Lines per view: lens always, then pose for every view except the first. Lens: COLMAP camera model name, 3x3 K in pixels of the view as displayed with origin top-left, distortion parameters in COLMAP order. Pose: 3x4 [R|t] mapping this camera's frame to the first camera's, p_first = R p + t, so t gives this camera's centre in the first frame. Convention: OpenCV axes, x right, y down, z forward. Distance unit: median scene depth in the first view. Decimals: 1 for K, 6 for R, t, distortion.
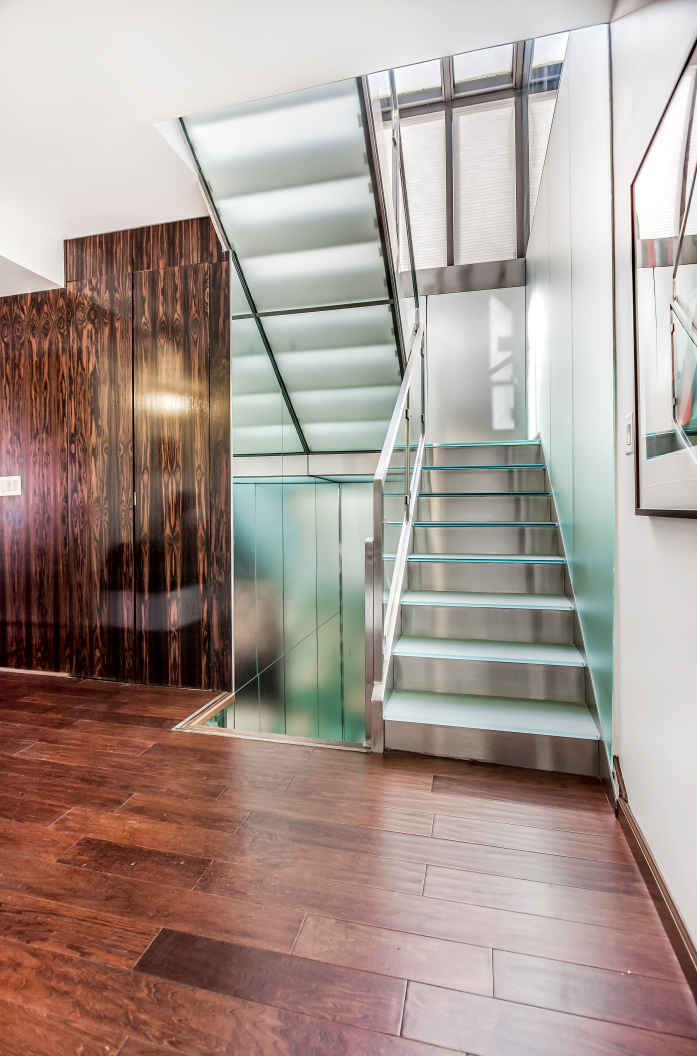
lens RADIAL K [[489.4, 0, 351.3], [0, 489.4, 496.7], [0, 0, 1]] dist [-0.003843, -0.001517]
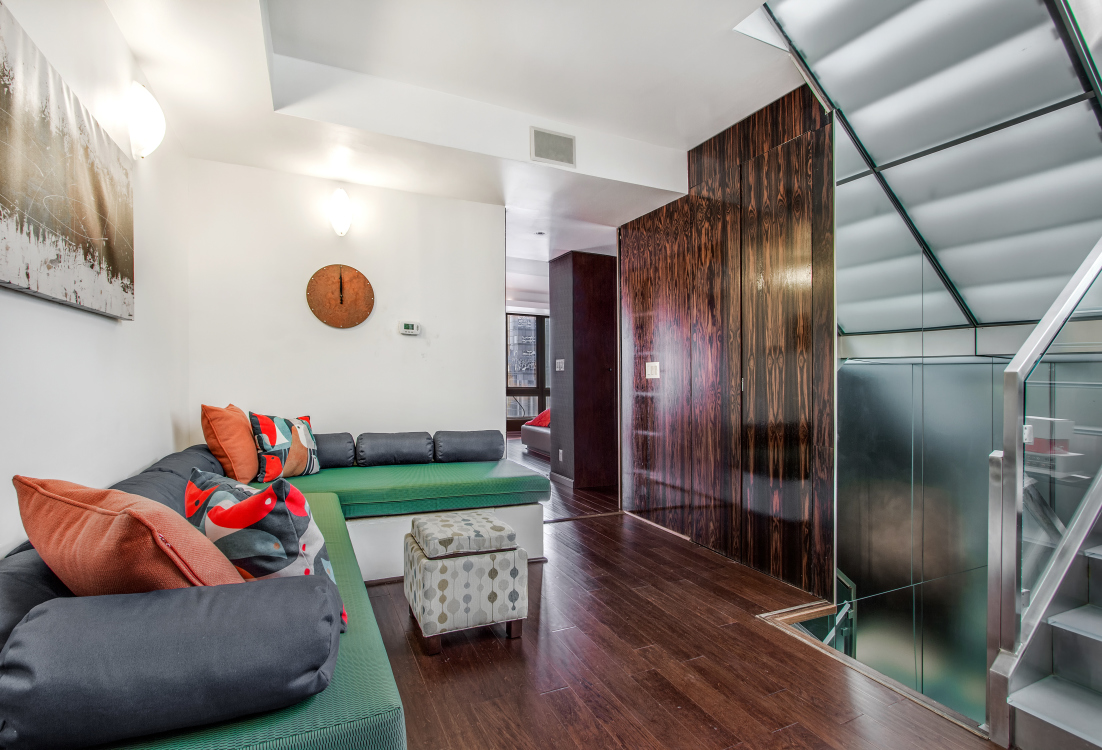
lens RADIAL K [[536.1, 0, 551.0], [0, 536.1, 375.0], [0, 0, 1]] dist [0.000547, -0.000024]
pose [[0.624259, 0.011990, -0.781125, 0.190752], [-0.002139, 0.999905, 0.013639, -0.030709], [0.781214, -0.006843, 0.624226, -0.017526]]
